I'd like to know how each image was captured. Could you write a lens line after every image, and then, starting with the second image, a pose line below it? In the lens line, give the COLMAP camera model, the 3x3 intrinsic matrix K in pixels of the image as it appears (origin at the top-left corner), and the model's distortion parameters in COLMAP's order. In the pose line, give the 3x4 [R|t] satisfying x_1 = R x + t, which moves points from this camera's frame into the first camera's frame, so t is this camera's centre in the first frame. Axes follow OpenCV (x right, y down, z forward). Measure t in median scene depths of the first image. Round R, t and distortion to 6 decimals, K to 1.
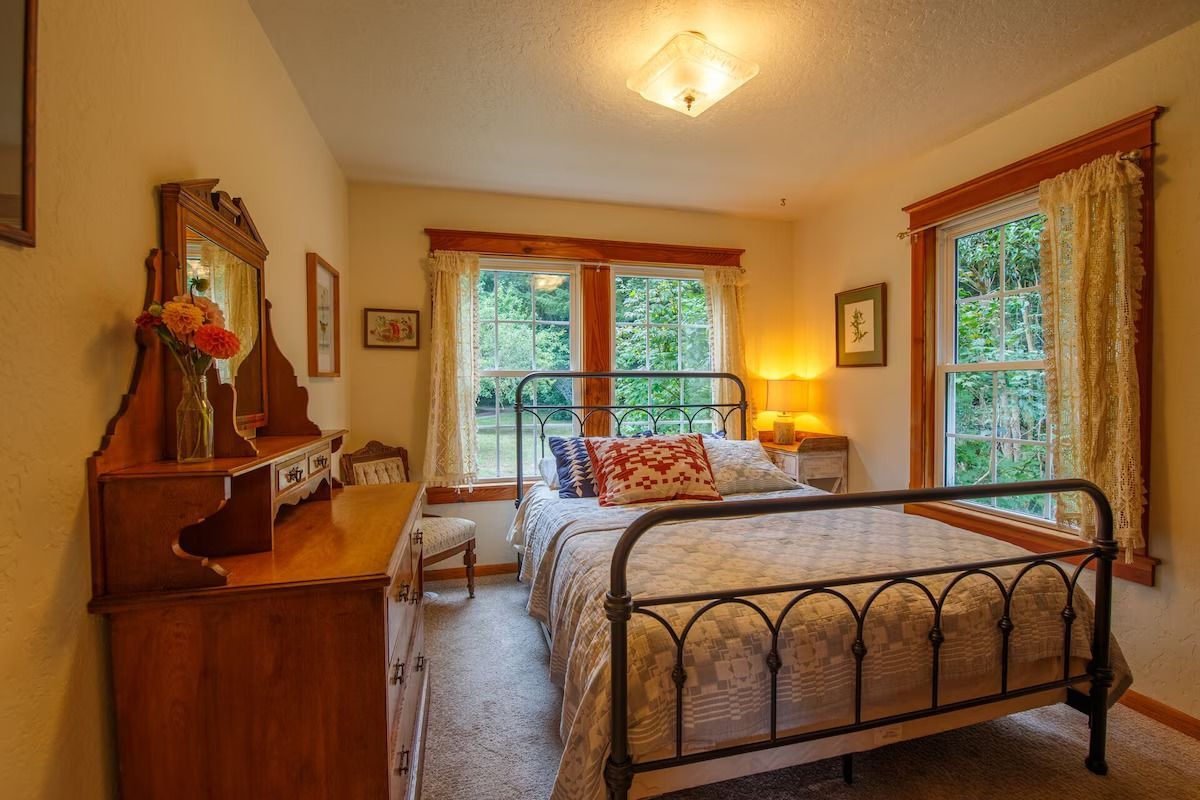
lens RADIAL K [[526.0, 0, 600.6], [0, 526.0, 398.6], [0, 0, 1]] dist [-0.001332, -0.009613]
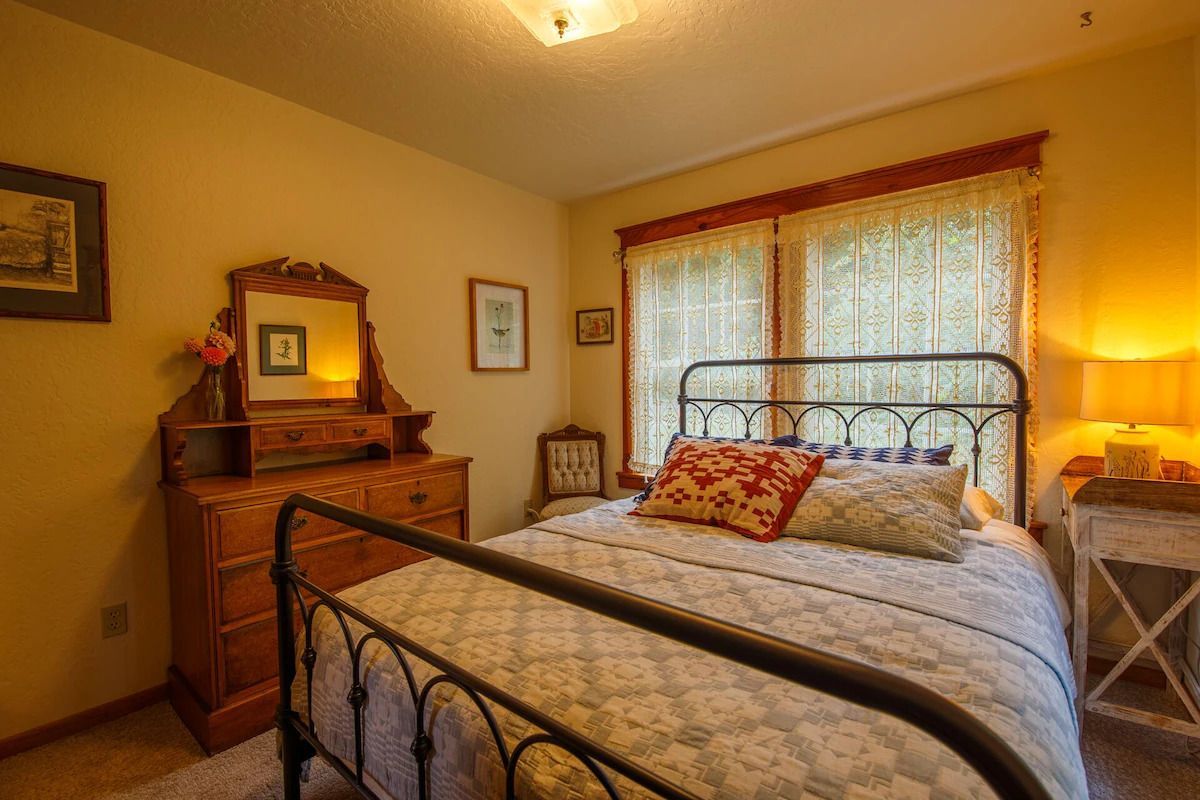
lens RADIAL K [[526.0, 0, 600.6], [0, 526.0, 398.6], [0, 0, 1]] dist [-0.001332, -0.009613]
pose [[0.600367, 0.026372, -0.799289, 0.541016], [-0.010219, 0.999628, 0.025307, -0.007211], [0.799659, -0.007026, 0.600413, 0.347399]]
